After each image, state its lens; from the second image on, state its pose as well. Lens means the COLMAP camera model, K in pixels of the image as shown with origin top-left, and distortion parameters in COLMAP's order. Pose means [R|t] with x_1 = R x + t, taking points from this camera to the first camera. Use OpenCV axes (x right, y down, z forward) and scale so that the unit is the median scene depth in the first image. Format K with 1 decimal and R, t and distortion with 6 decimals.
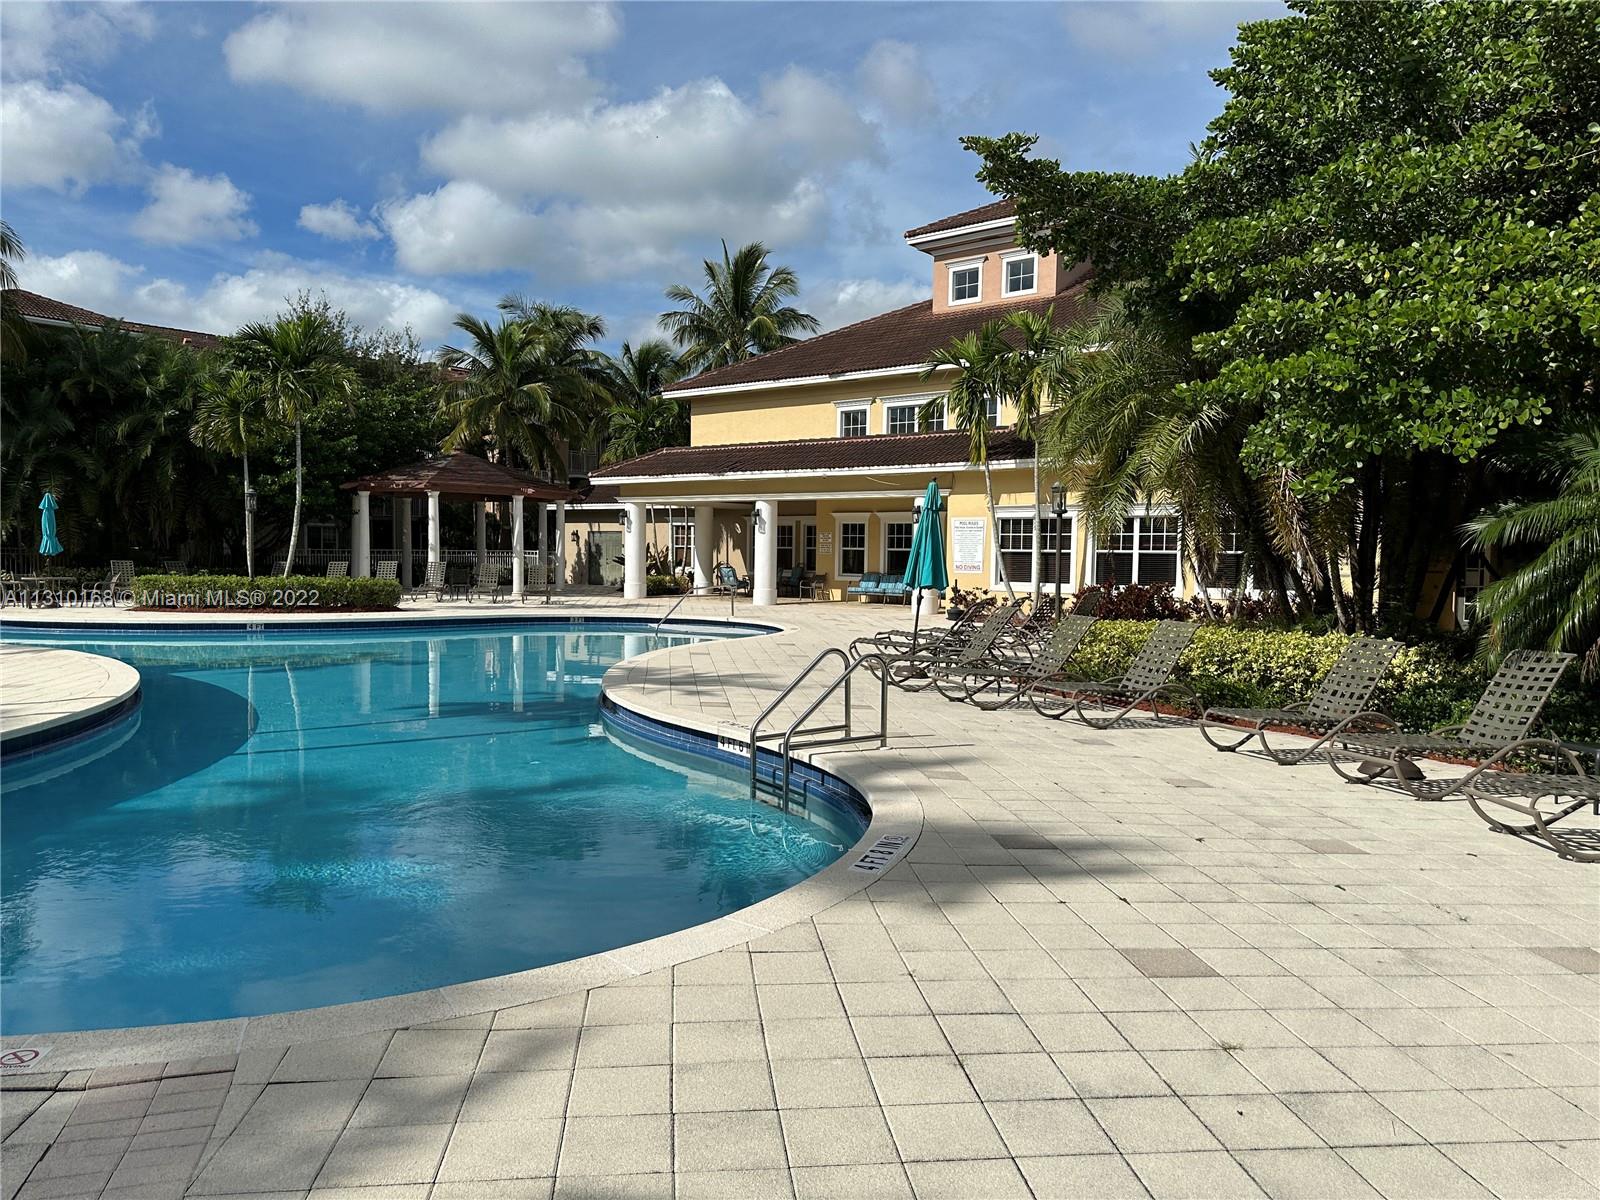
lens RADIAL K [[1133.1, 0, 800.0], [0, 1133.1, 600.0], [0, 0, 1]] dist [0.212232, -0.000749]
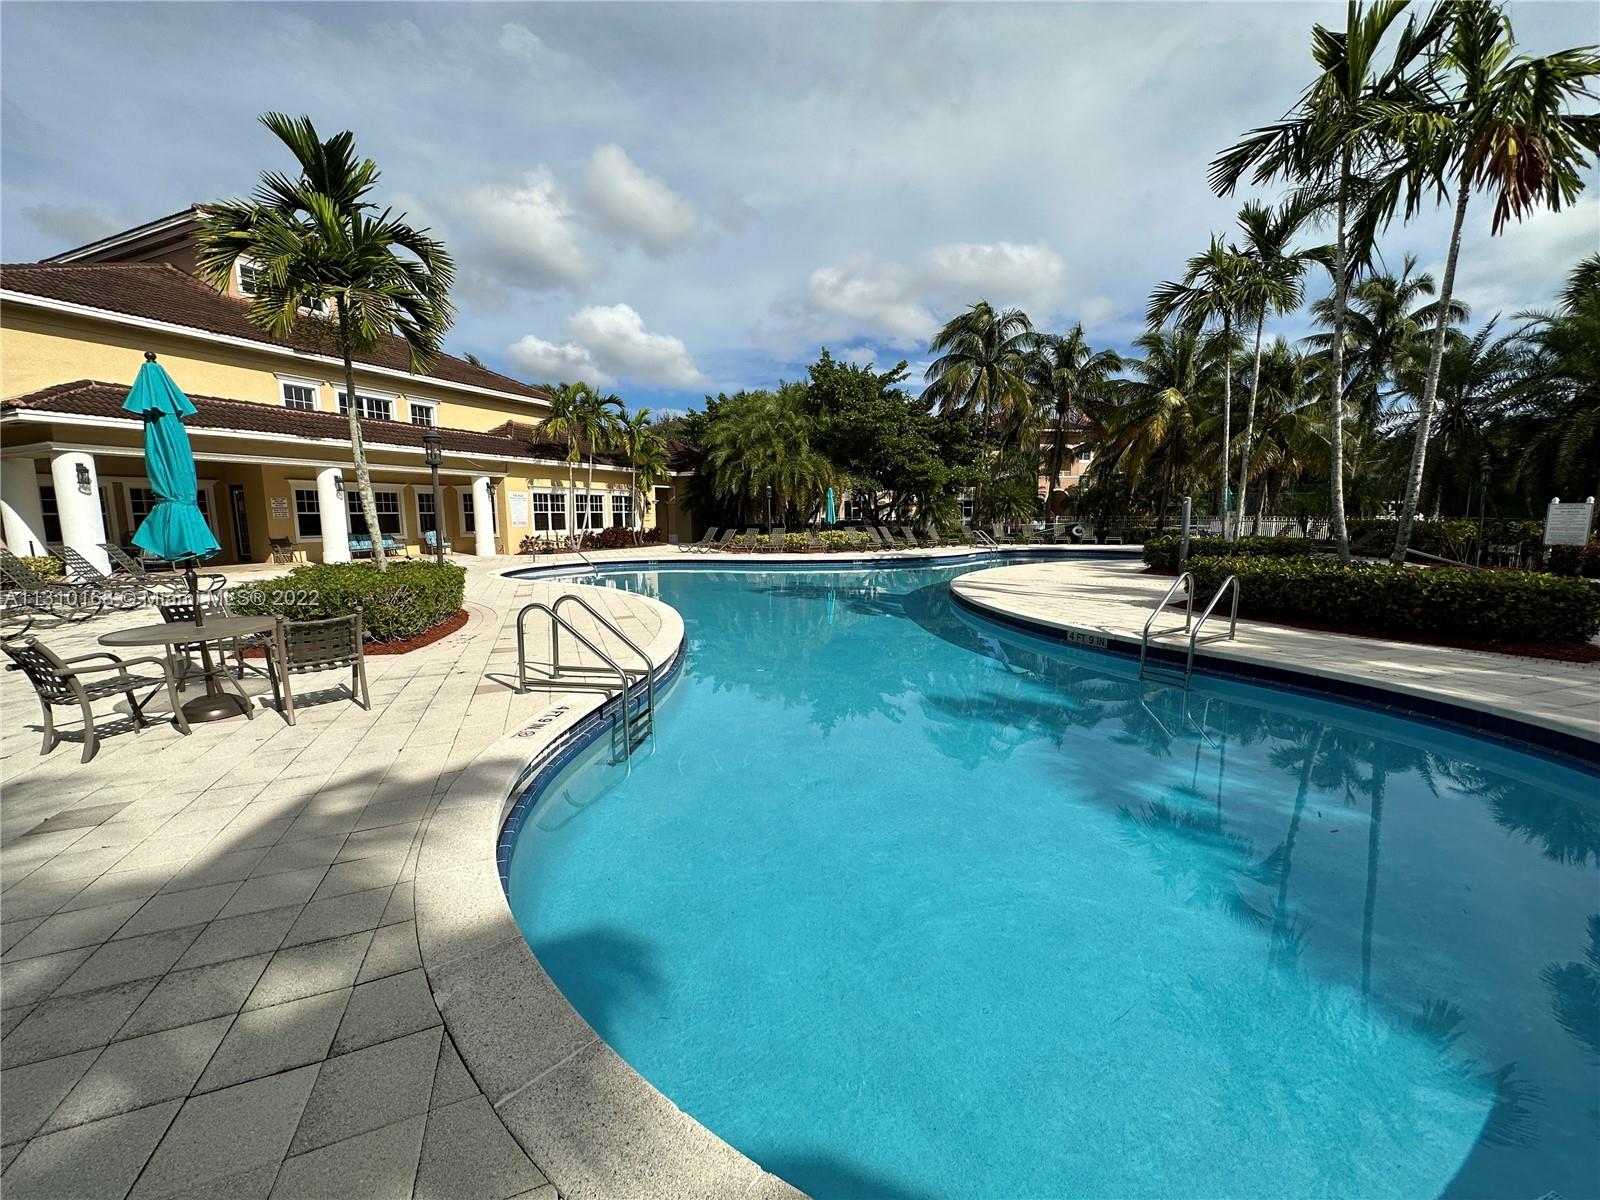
lens RADIAL K [[651.3, 0, 800.0], [0, 651.3, 600.0], [0, 0, 1]] dist [0.009980, 0.000407]
pose [[-0.246775, -0.139675, 0.958954, -0.699445], [0.048050, 0.986578, 0.156064, -0.038238], [-0.967881, 0.084590, -0.236752, 0.692776]]
